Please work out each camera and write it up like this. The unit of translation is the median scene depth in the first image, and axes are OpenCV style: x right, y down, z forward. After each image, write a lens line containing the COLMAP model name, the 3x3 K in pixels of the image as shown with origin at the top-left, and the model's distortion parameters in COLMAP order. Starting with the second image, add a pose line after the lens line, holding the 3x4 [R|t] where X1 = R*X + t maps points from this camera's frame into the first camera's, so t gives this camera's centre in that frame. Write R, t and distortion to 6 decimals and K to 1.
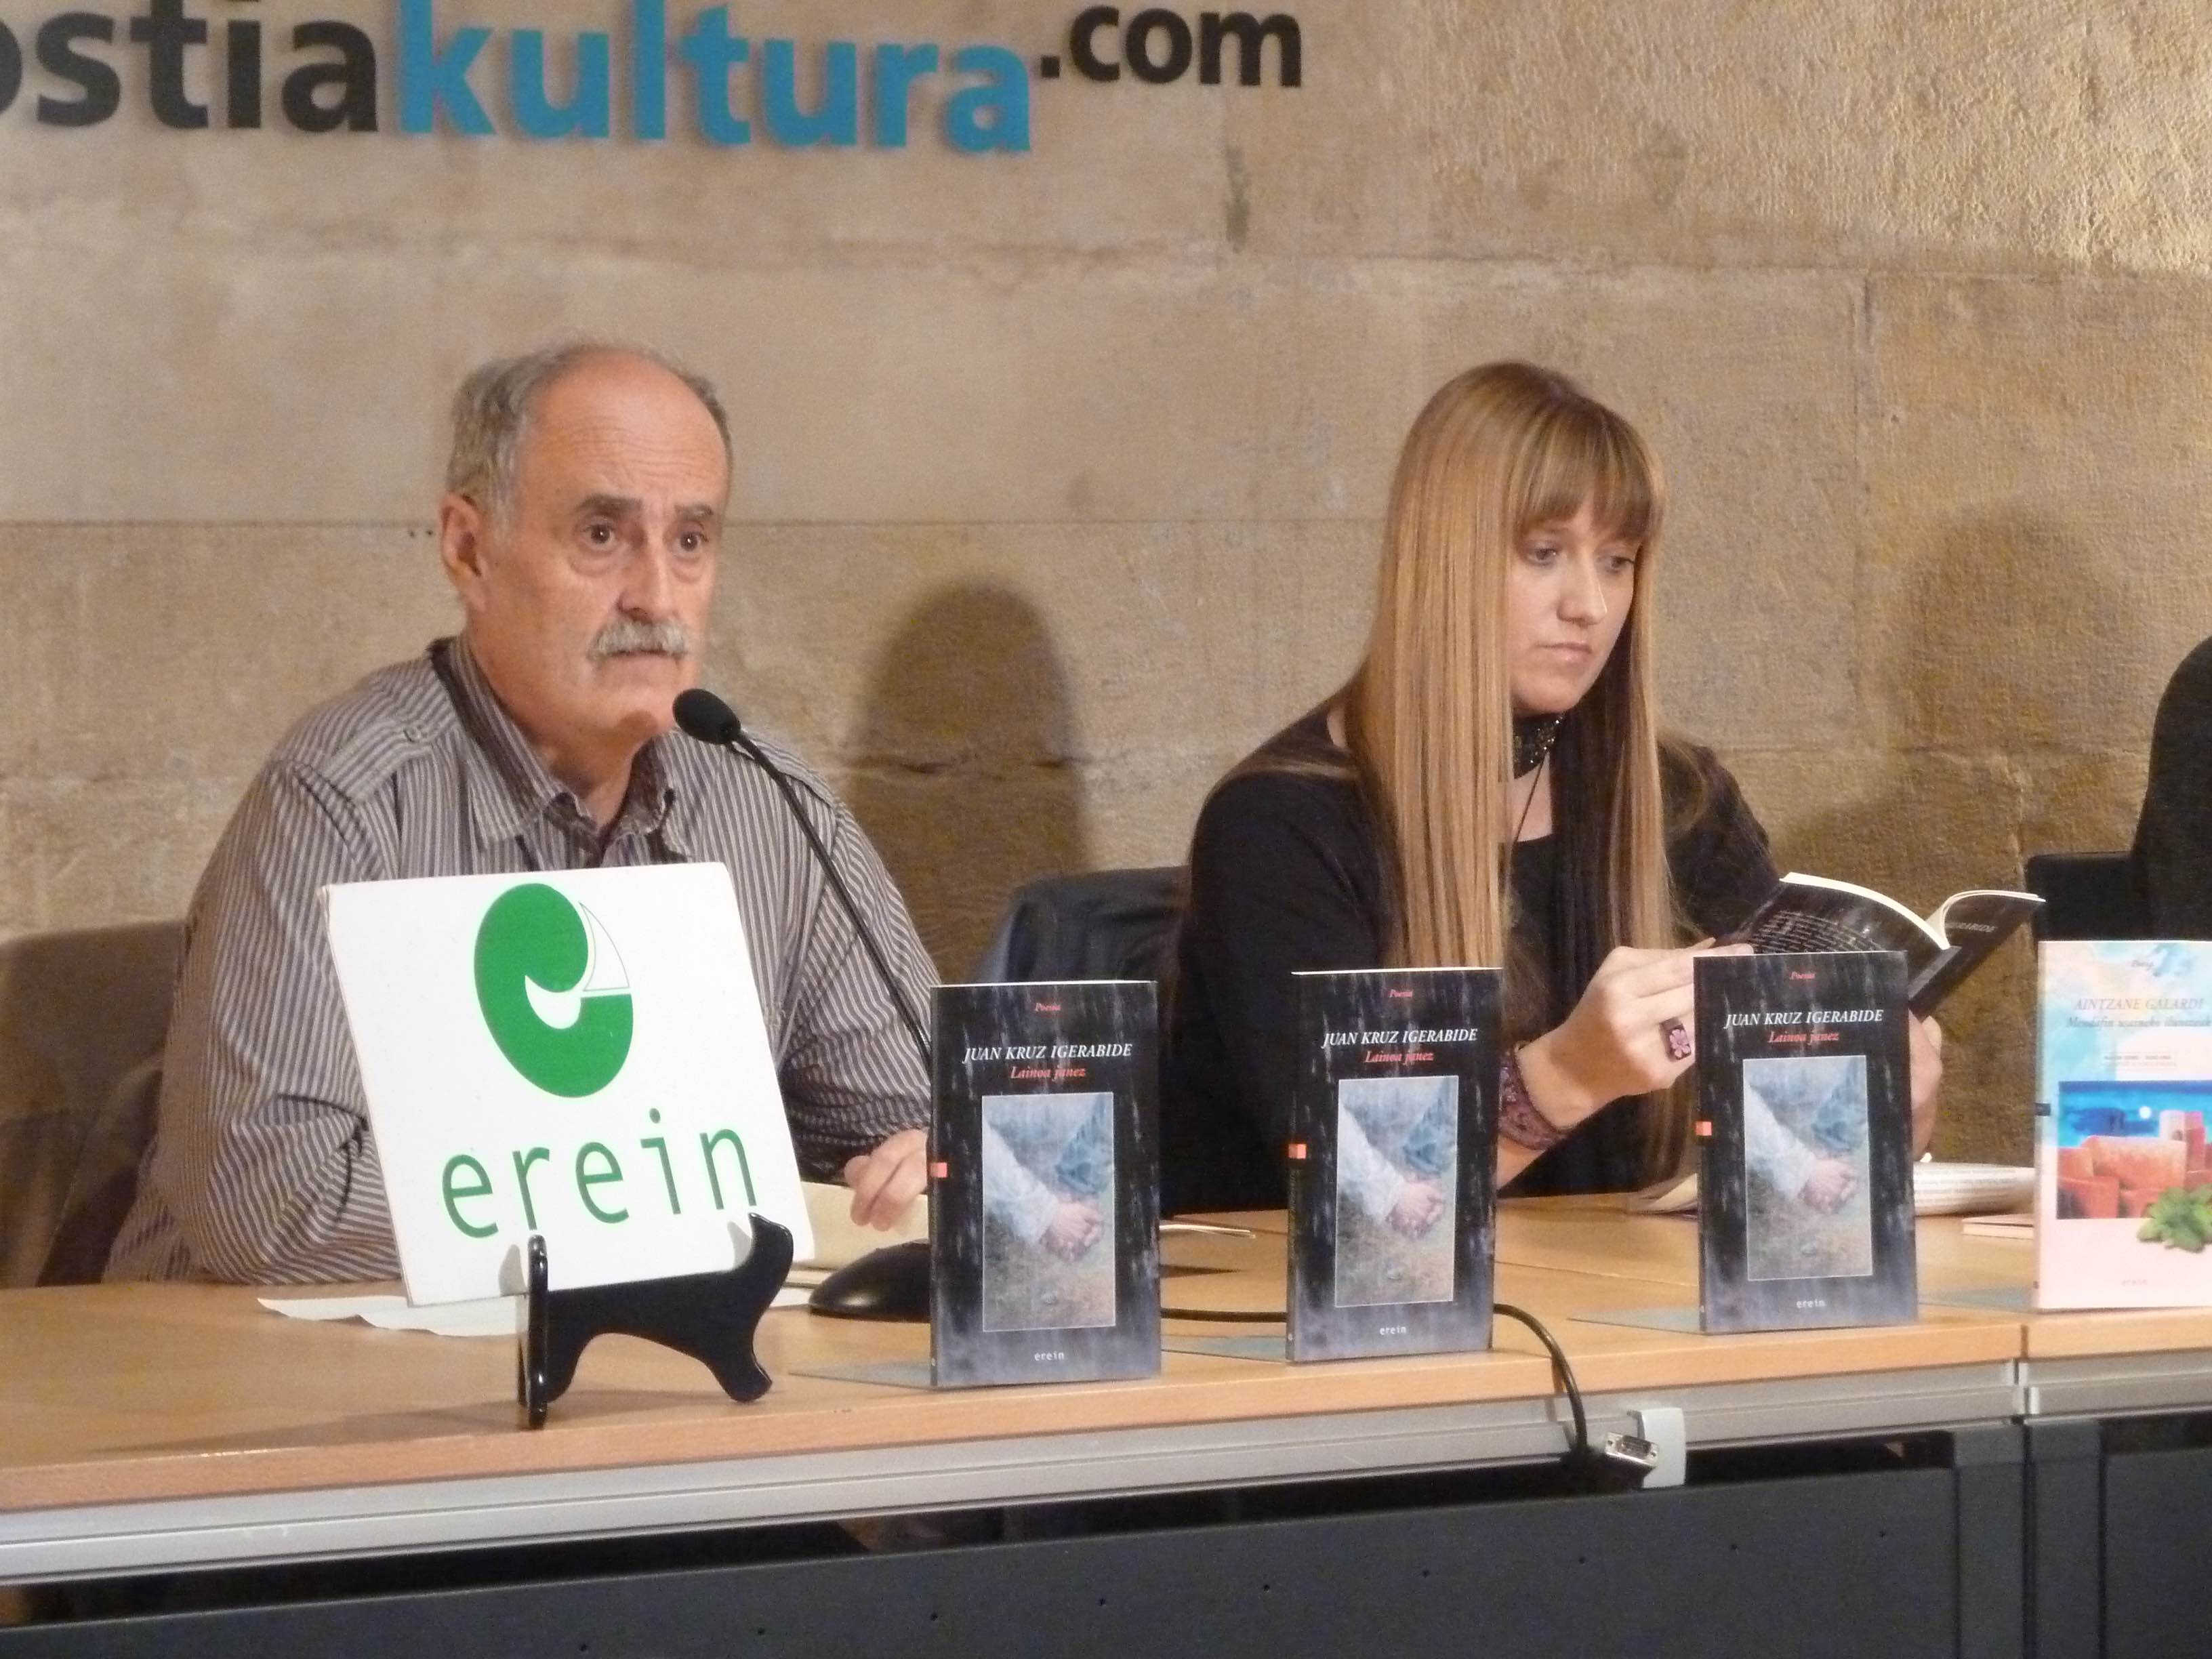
lens RADIAL K [[7612.1, 0, 1106.0], [0, 7612.1, 829.5], [0, 0, 1]] dist [0.020854, 0.170030]
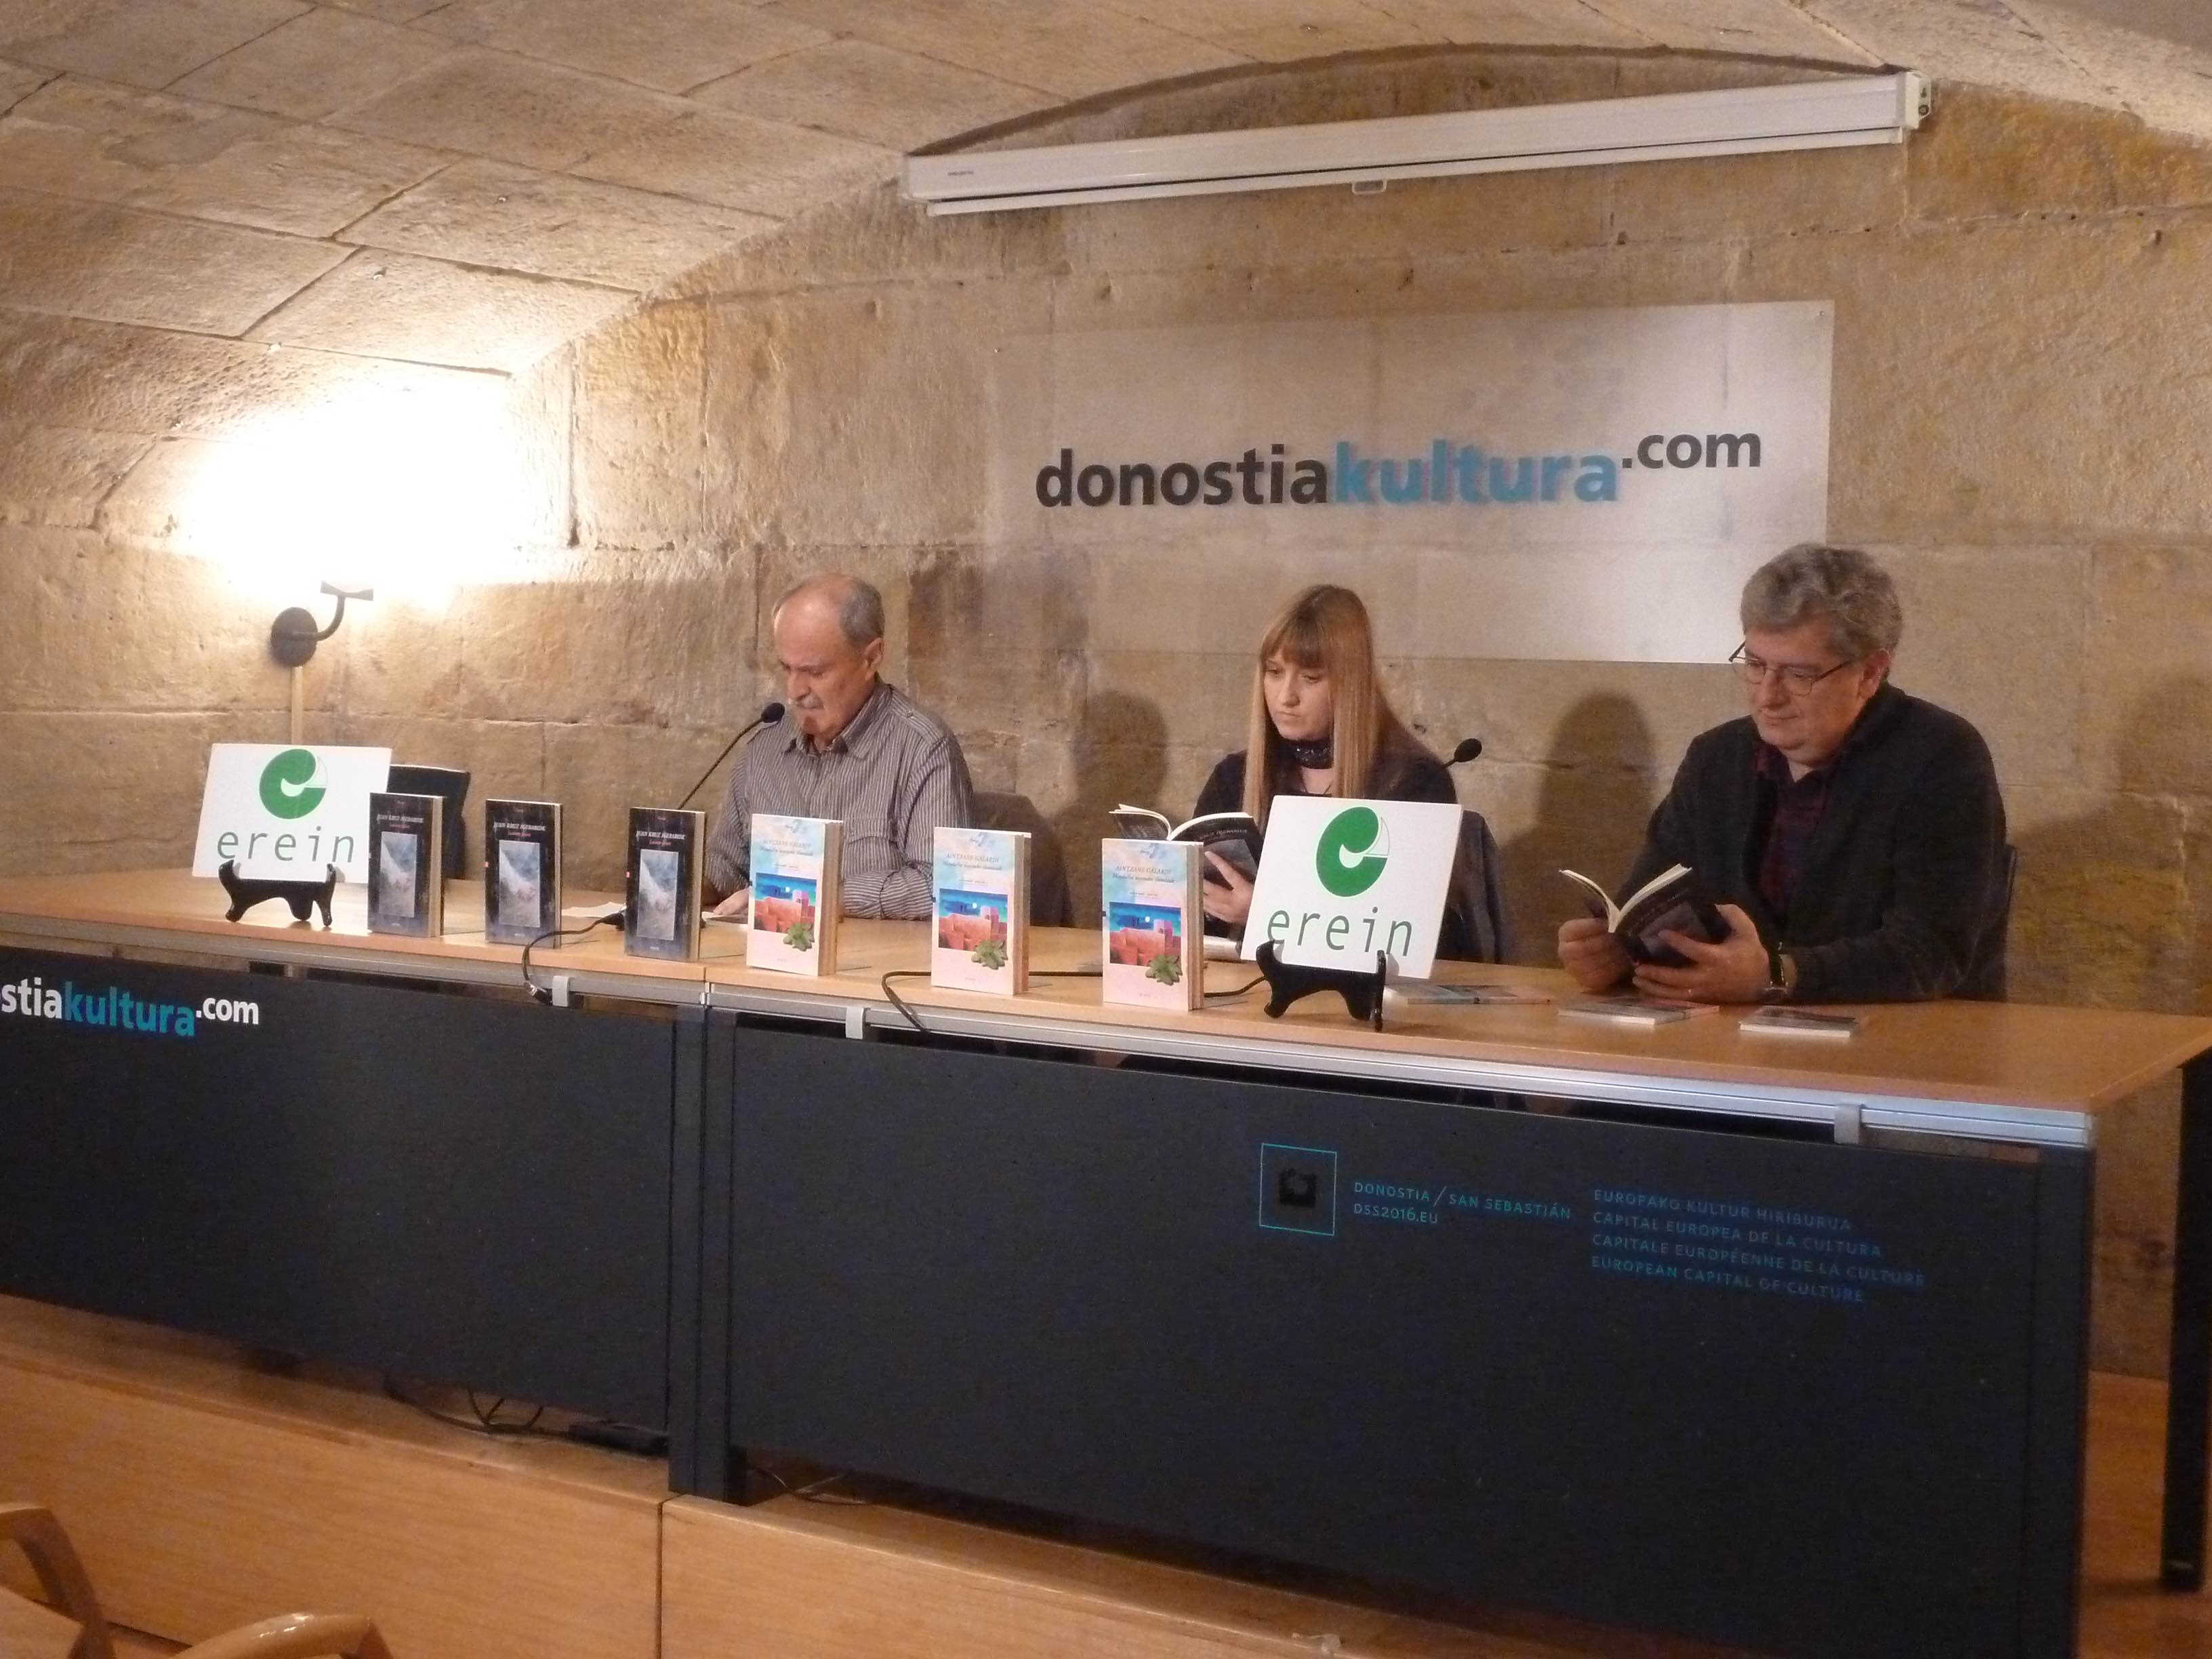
lens RADIAL K [[2769.3, 0, 1075.2], [0, 2769.3, 830.0], [0, 0, 1]] dist [0.003210, -0.027578]
pose [[0.479700, 0.067128, -0.874861, 0.657676], [-0.059065, 0.997278, 0.044134, -0.017498], [0.875442, 0.030503, 0.482359, 0.464219]]
